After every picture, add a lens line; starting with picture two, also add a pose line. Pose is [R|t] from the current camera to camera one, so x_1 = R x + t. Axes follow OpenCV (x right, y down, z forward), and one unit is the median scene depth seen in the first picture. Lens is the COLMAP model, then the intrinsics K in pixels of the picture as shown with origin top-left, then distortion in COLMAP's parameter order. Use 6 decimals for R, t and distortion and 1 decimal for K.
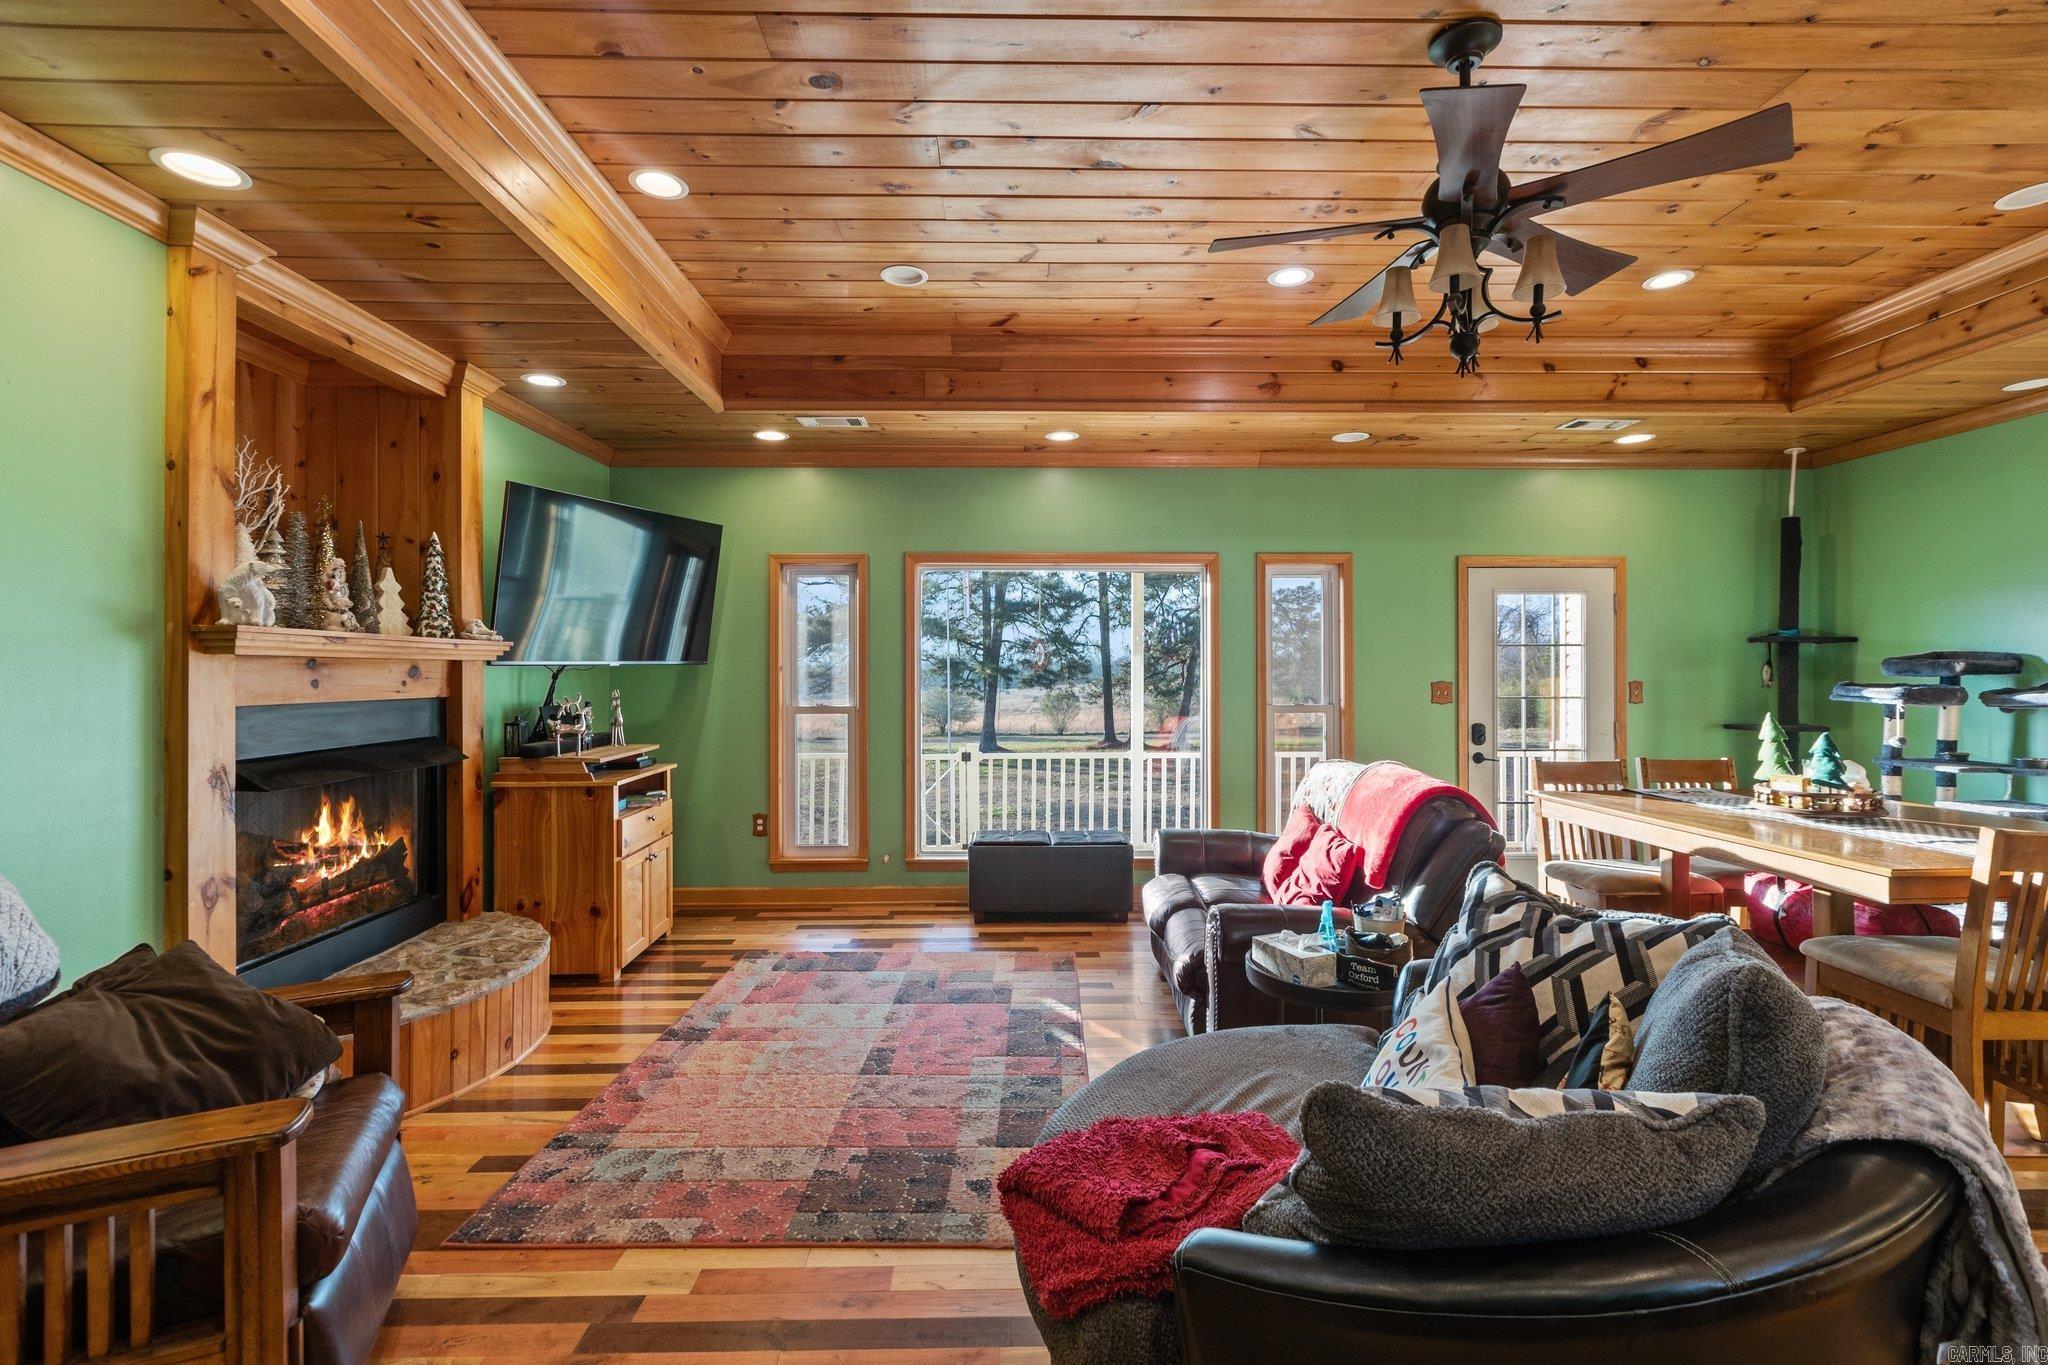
lens RADIAL K [[920.3, 0, 1031.7], [0, 920.3, 674.0], [0, 0, 1]] dist [0.002361, 0.000316]
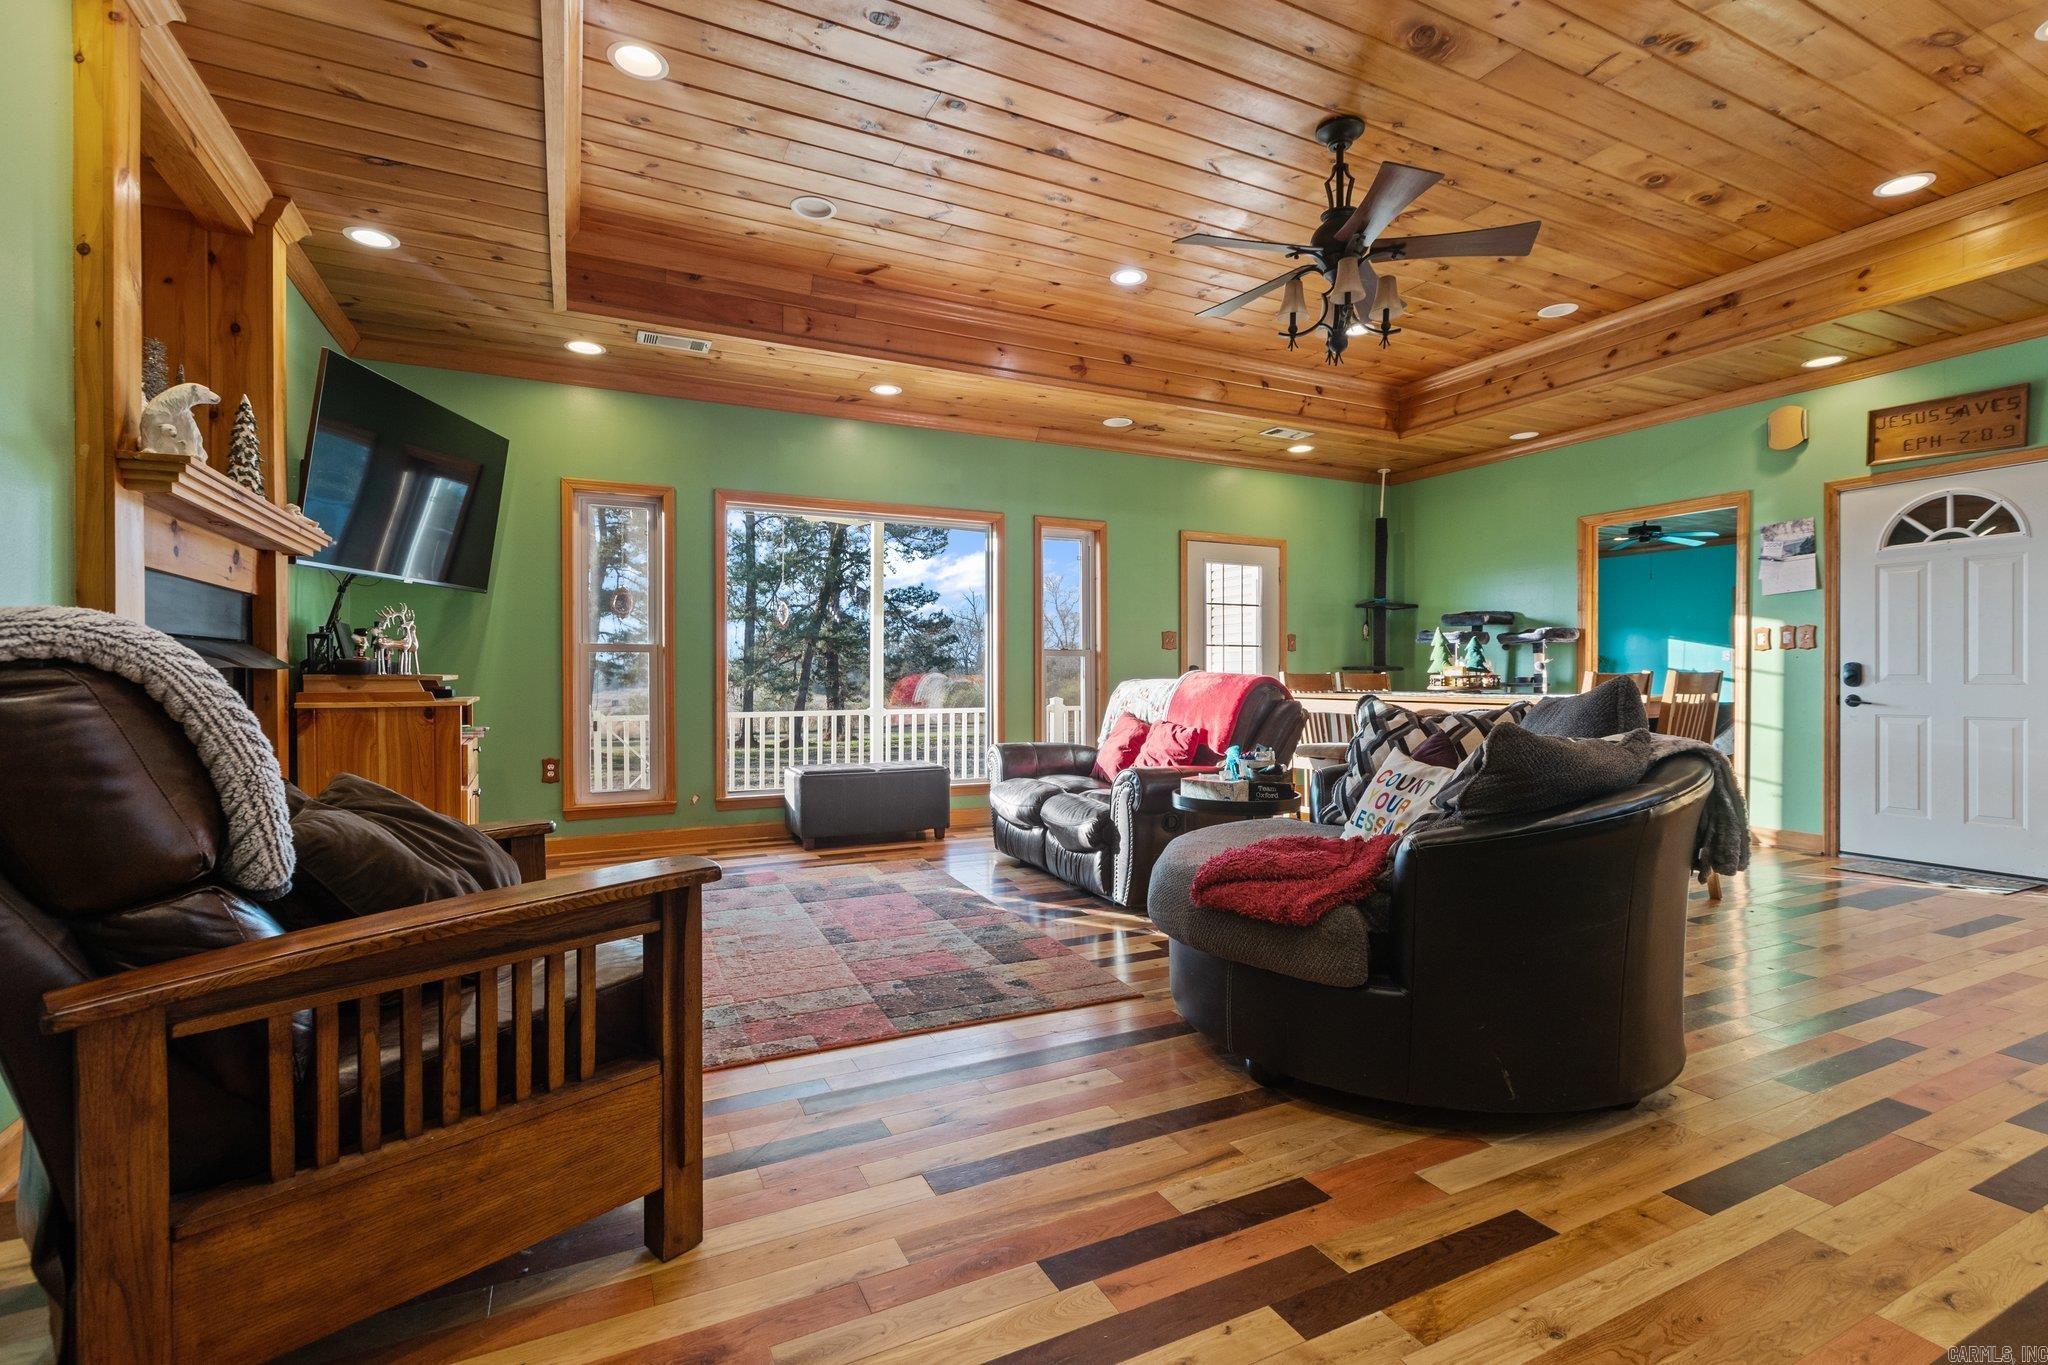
lens RADIAL K [[920.3, 0, 1036.1], [0, 920.3, 685.6], [0, 0, 1]] dist [0.002361, 0.000316]
pose [[0.904245, -0.004883, 0.426986, -0.340656], [0.001153, 0.999959, 0.008993, 0.097322], [-0.427012, -0.007639, 0.904214, -0.059246]]
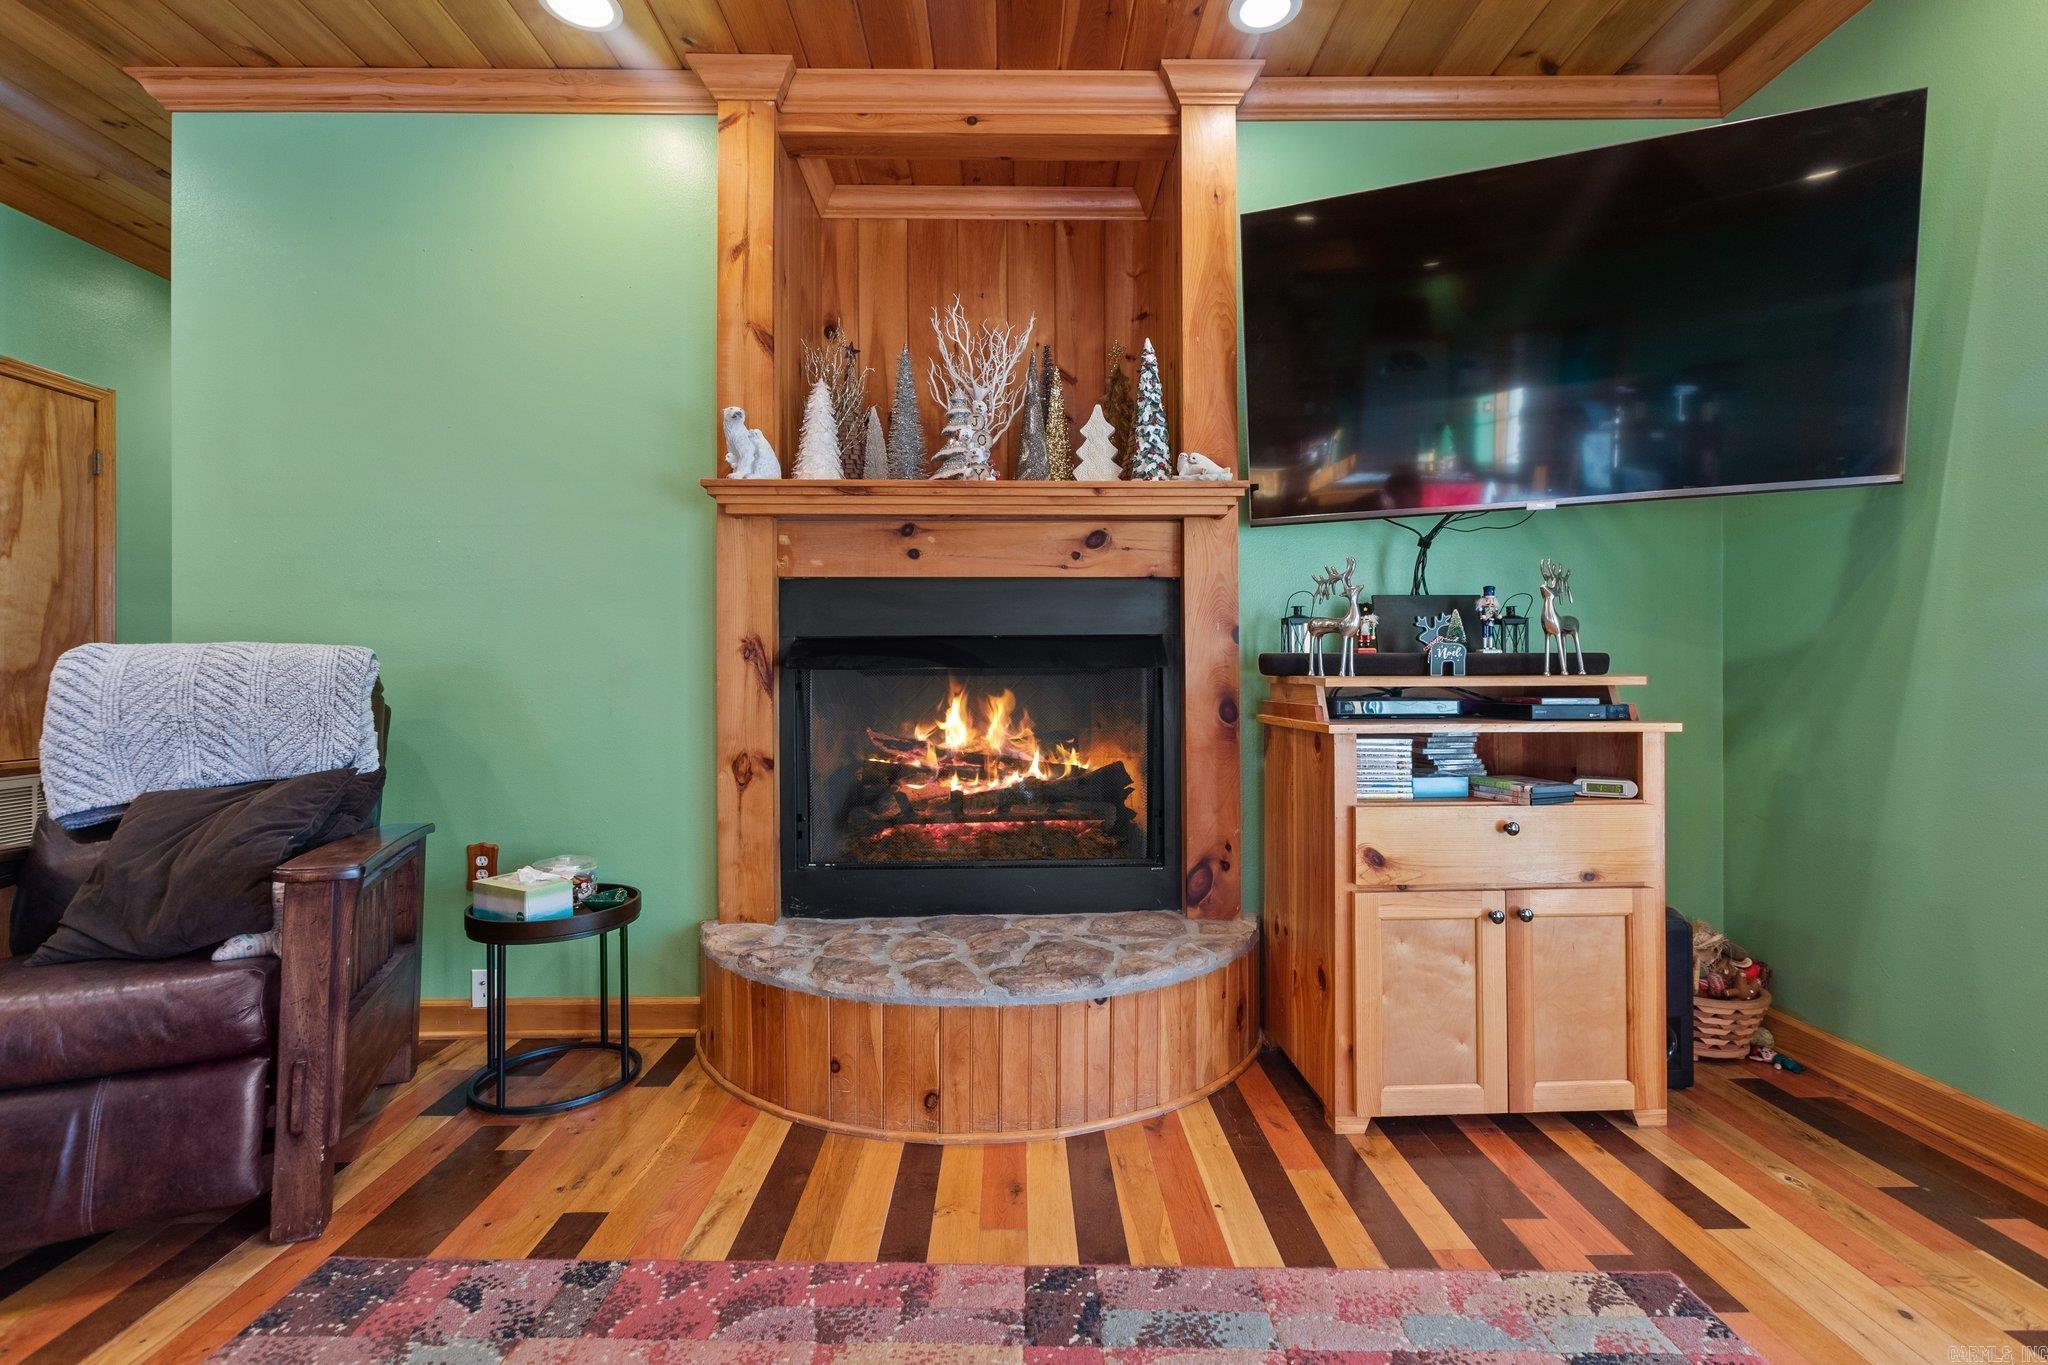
lens RADIAL K [[908.4, 0, 1019.0], [0, 908.4, 671.6], [0, 0, 1]] dist [0.000321, 0.000166]
pose [[-0.007504, 0.002279, -0.999969, 0.034305], [-0.000466, 0.999997, 0.002283, 0.090247], [0.999972, 0.000483, -0.007503, 0.862726]]
